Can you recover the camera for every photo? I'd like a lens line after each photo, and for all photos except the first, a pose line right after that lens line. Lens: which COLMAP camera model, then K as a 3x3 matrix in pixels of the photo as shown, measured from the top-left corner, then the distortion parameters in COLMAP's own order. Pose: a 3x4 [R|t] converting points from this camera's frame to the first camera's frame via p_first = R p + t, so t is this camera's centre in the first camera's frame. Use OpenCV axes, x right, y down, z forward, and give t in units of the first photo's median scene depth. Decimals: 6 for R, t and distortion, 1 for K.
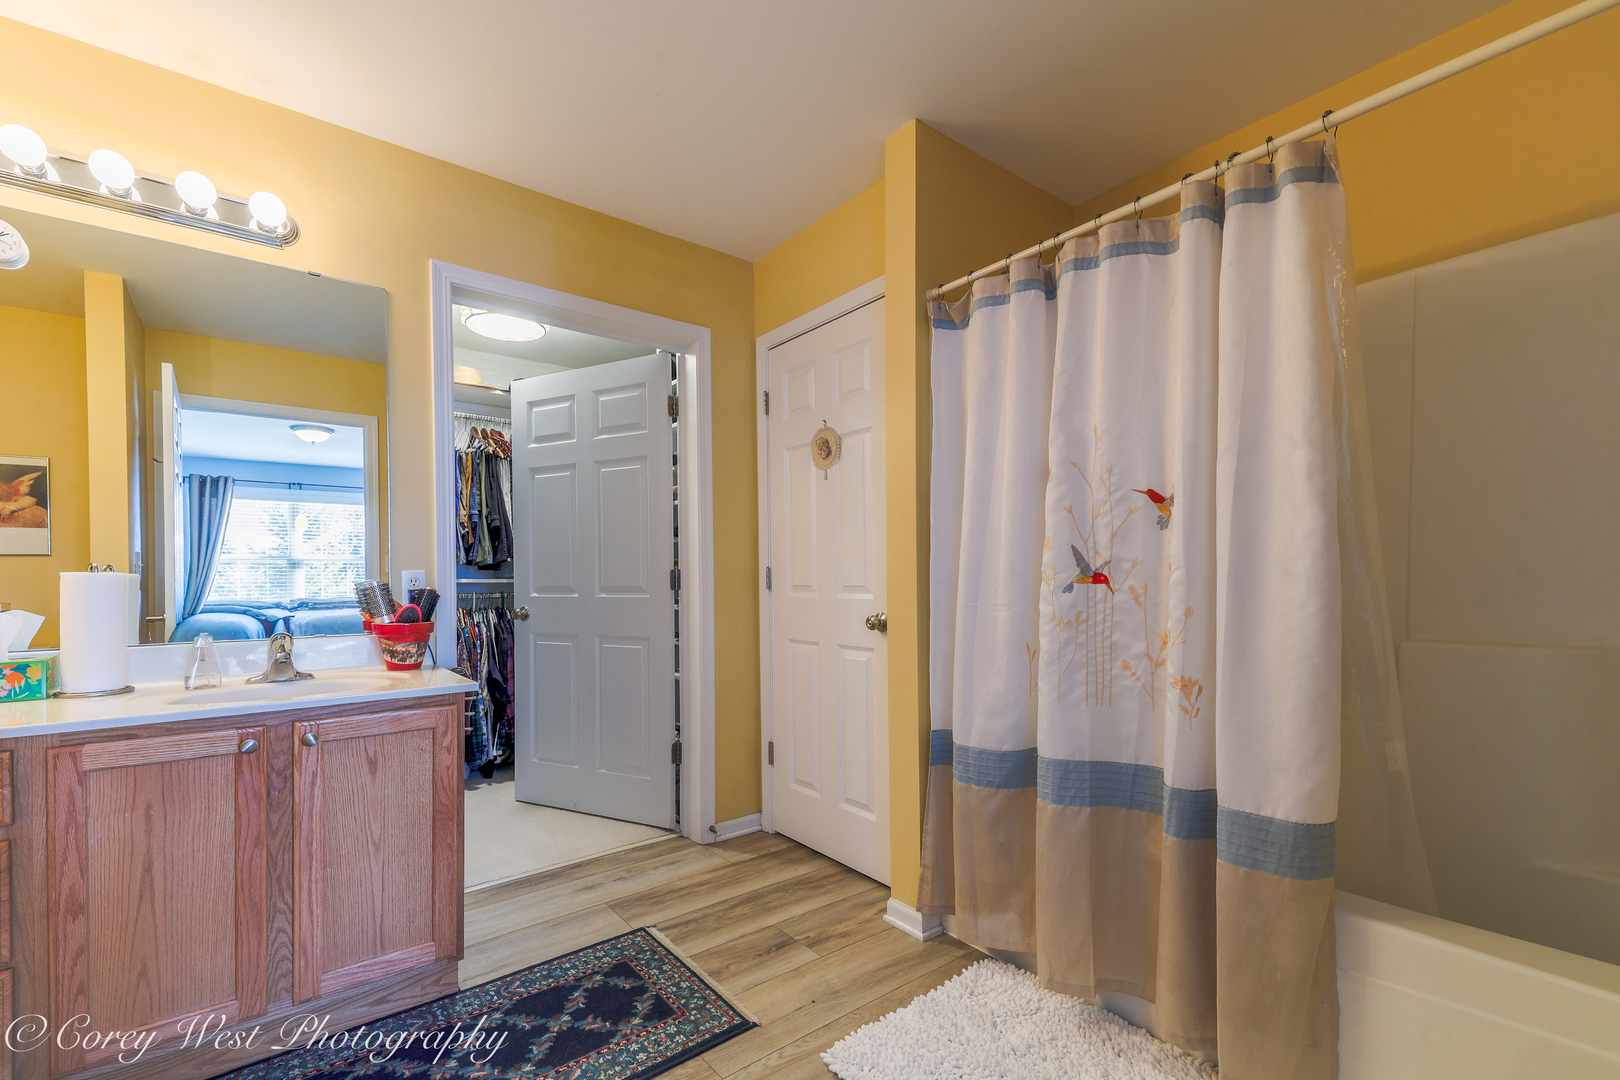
lens RADIAL K [[649.9, 0, 805.4], [0, 649.9, 576.7], [0, 0, 1]] dist [0.000389, 0.000082]
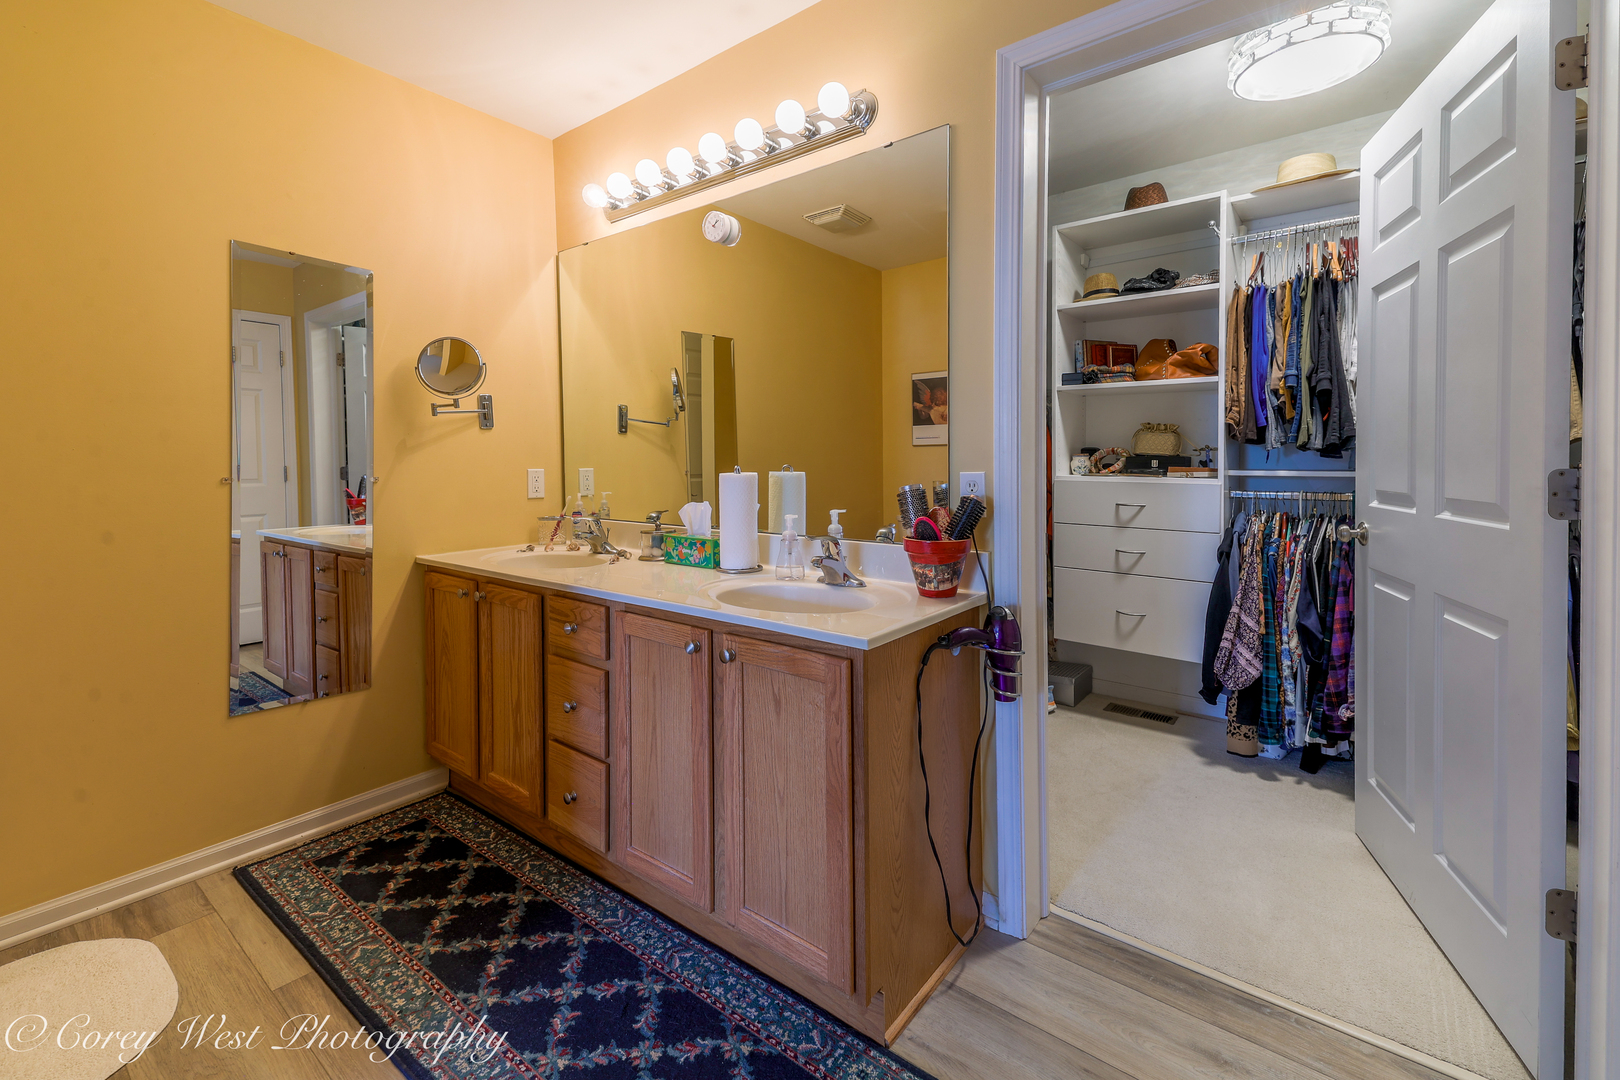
lens RADIAL K [[695.8, 0, 810.4], [0, 695.8, 475.8], [0, 0, 1]] dist [0.032094, -0.011612]
pose [[0.207871, 0.031370, -0.977653, 0.106029], [0.005970, 0.999426, 0.033338, -0.019507], [0.978138, -0.012767, 0.207565, 0.370005]]
